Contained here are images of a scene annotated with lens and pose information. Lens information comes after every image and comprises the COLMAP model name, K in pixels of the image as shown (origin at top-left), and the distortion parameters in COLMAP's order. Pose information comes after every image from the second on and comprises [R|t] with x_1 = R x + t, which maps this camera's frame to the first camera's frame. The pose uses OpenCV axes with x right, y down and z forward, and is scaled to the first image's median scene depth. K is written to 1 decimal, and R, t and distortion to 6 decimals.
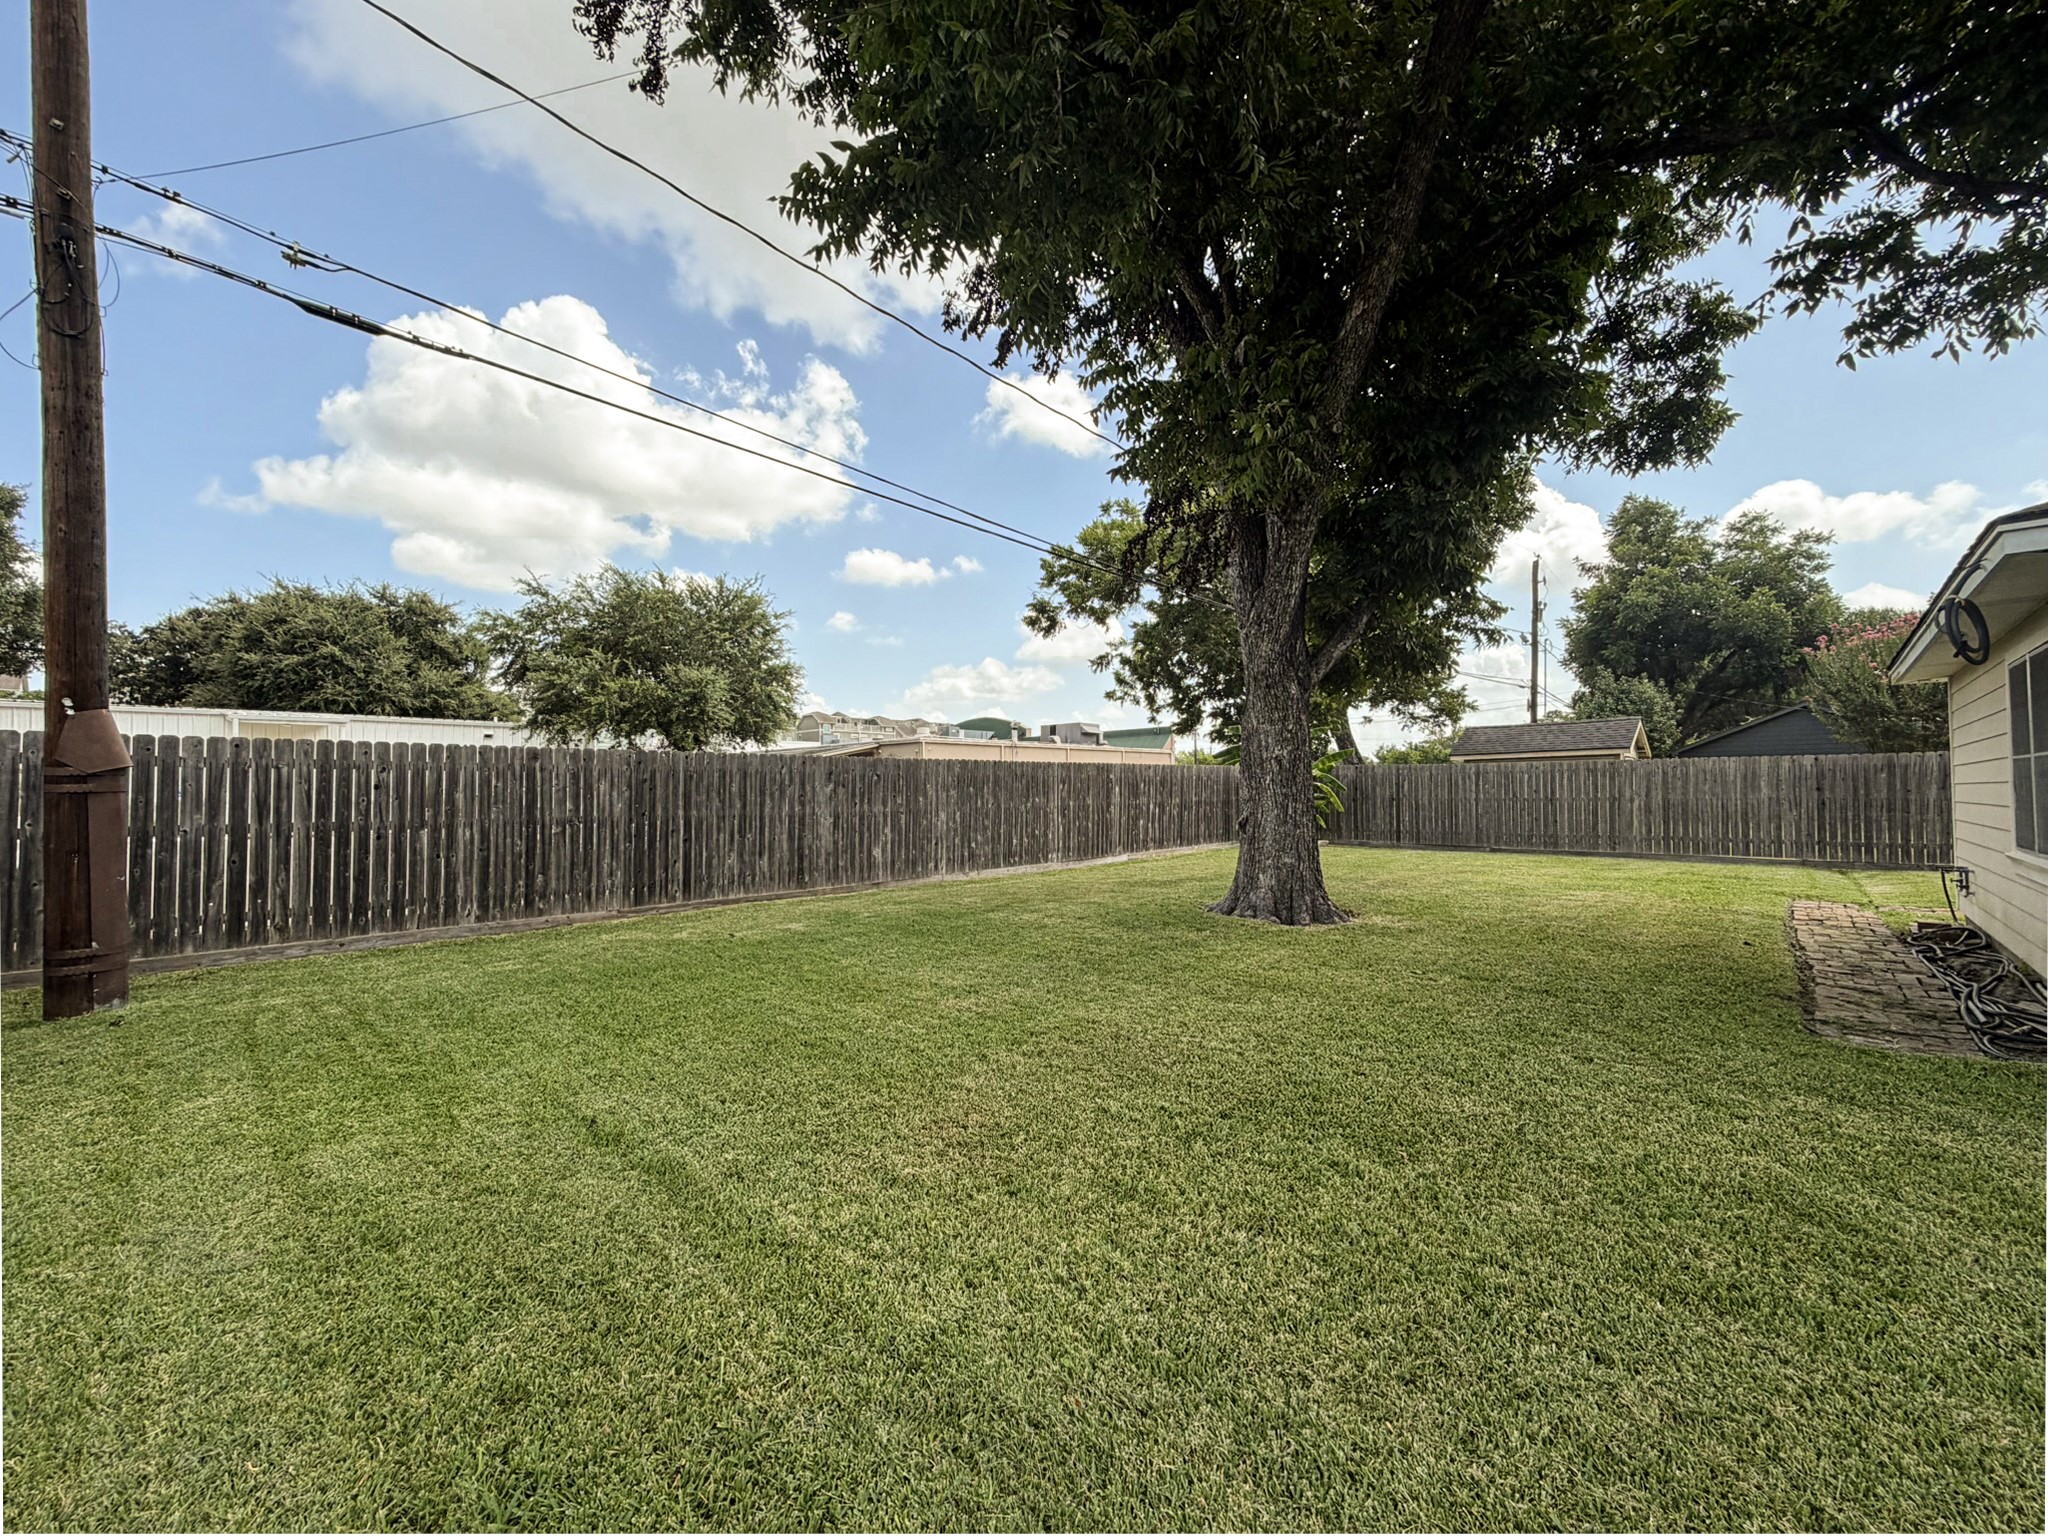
lens RADIAL K [[815.3, 0, 1018.0], [0, 815.3, 773.7], [0, 0, 1]] dist [-0.000420, 0.000120]
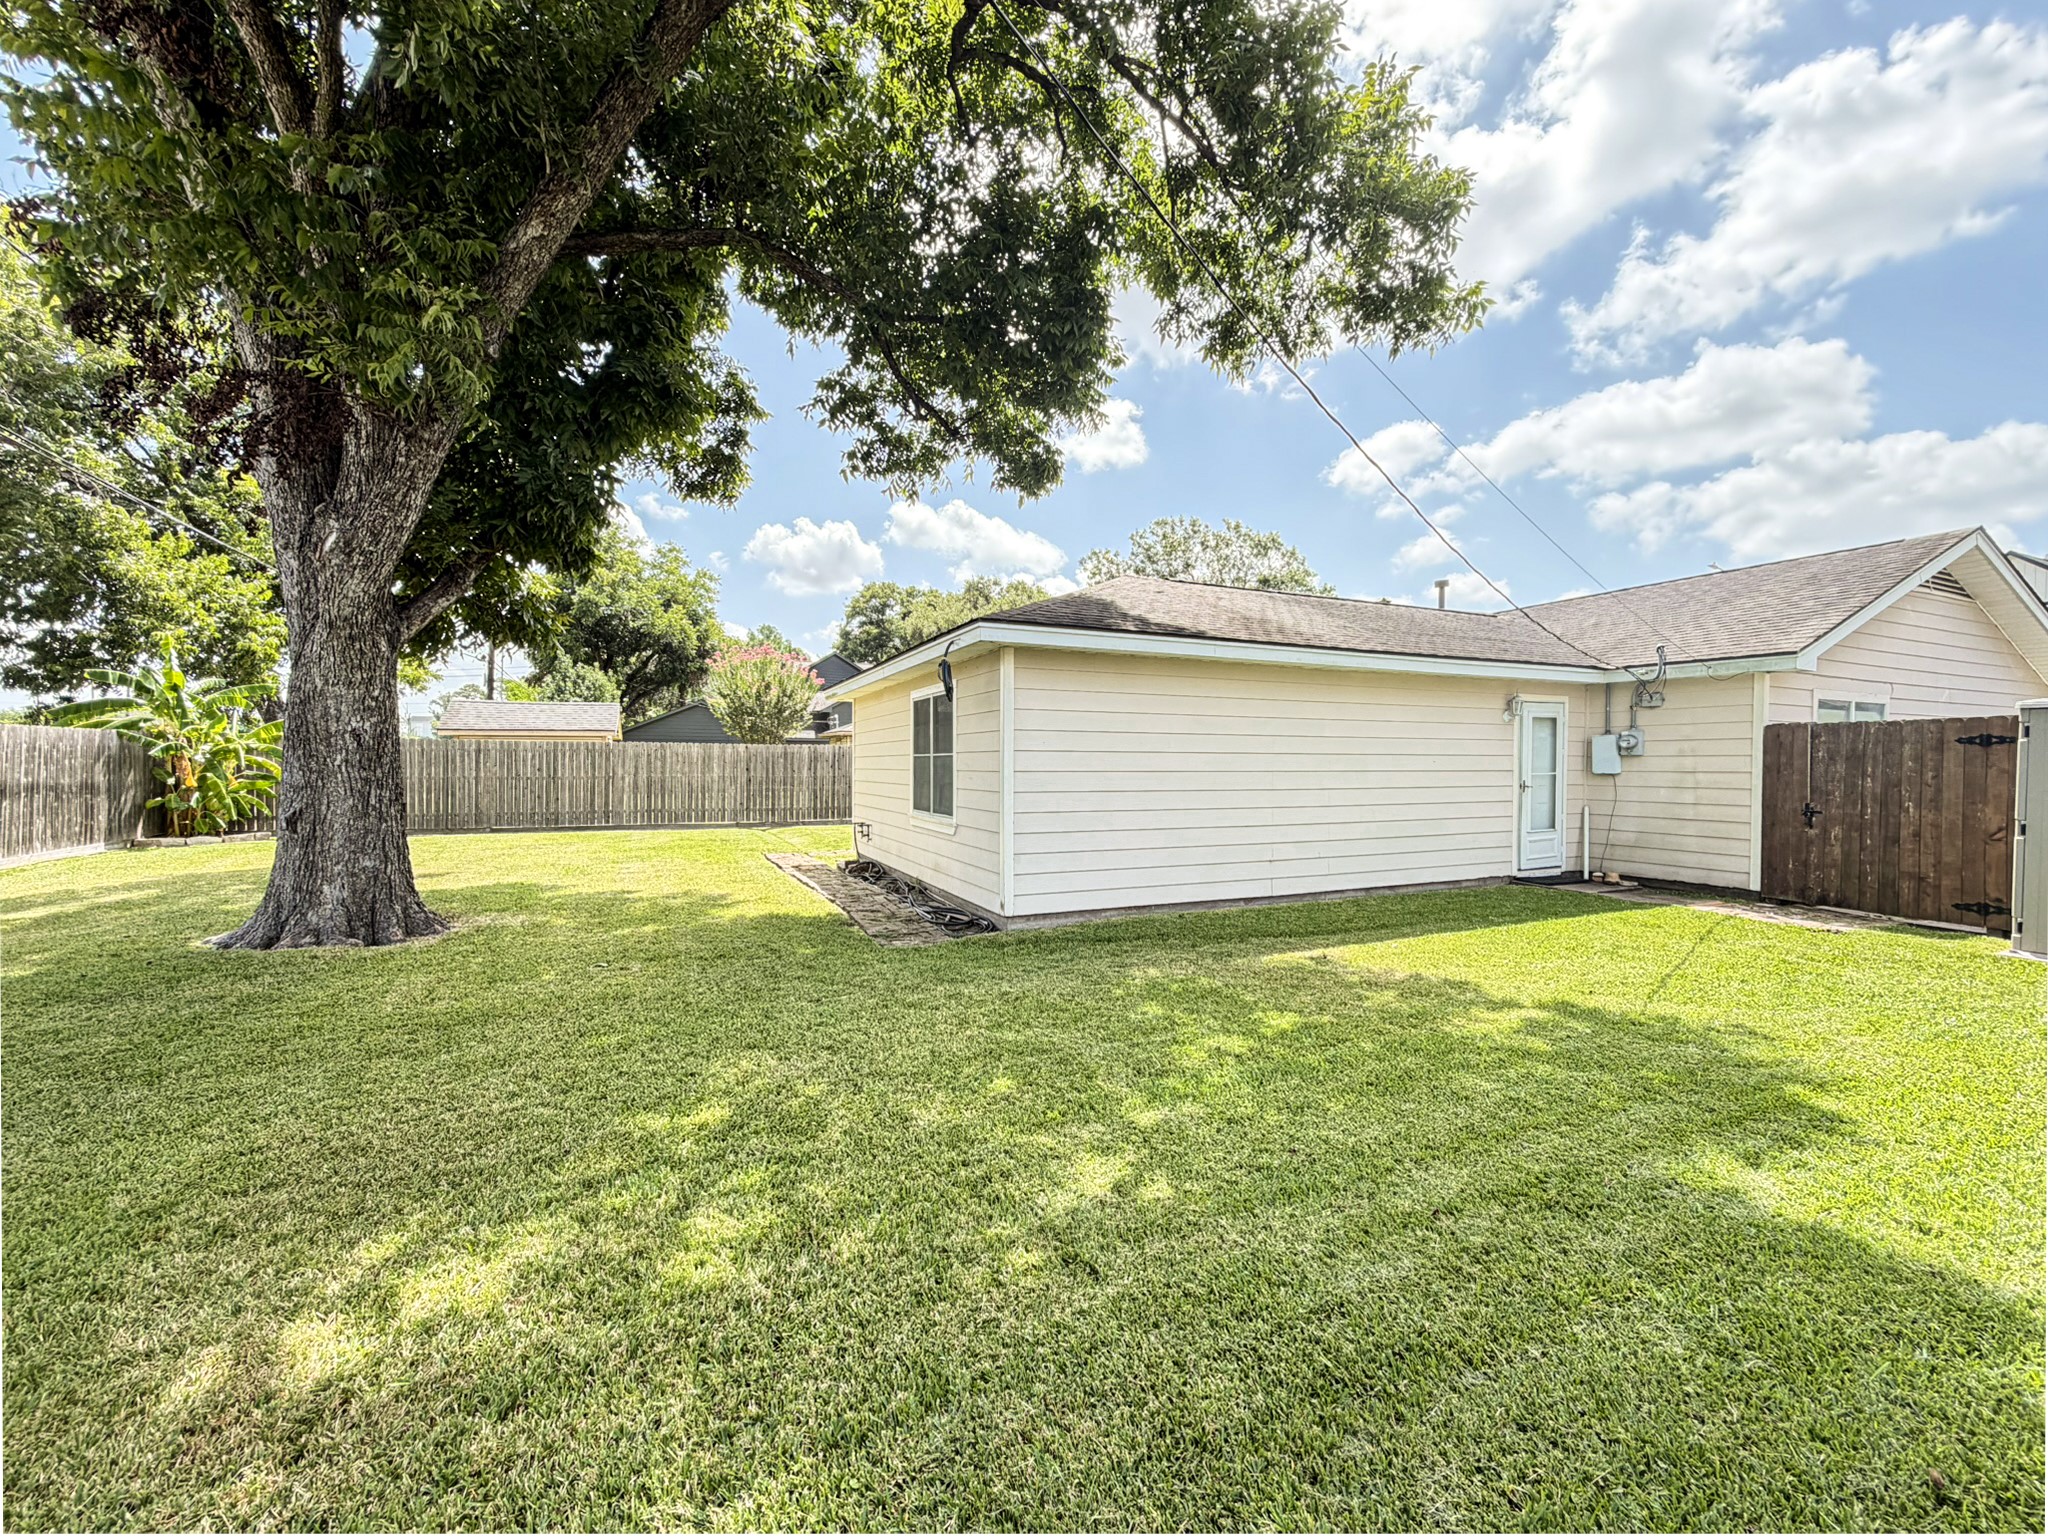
lens RADIAL K [[815.3, 0, 1018.0], [0, 815.3, 773.7], [0, 0, 1]] dist [-0.000420, 0.000120]
pose [[0.378171, -0.001768, 0.925734, -0.159080], [-0.027774, 0.999526, 0.013254, -0.007410], [-0.925319, -0.030723, 0.377943, 0.132460]]
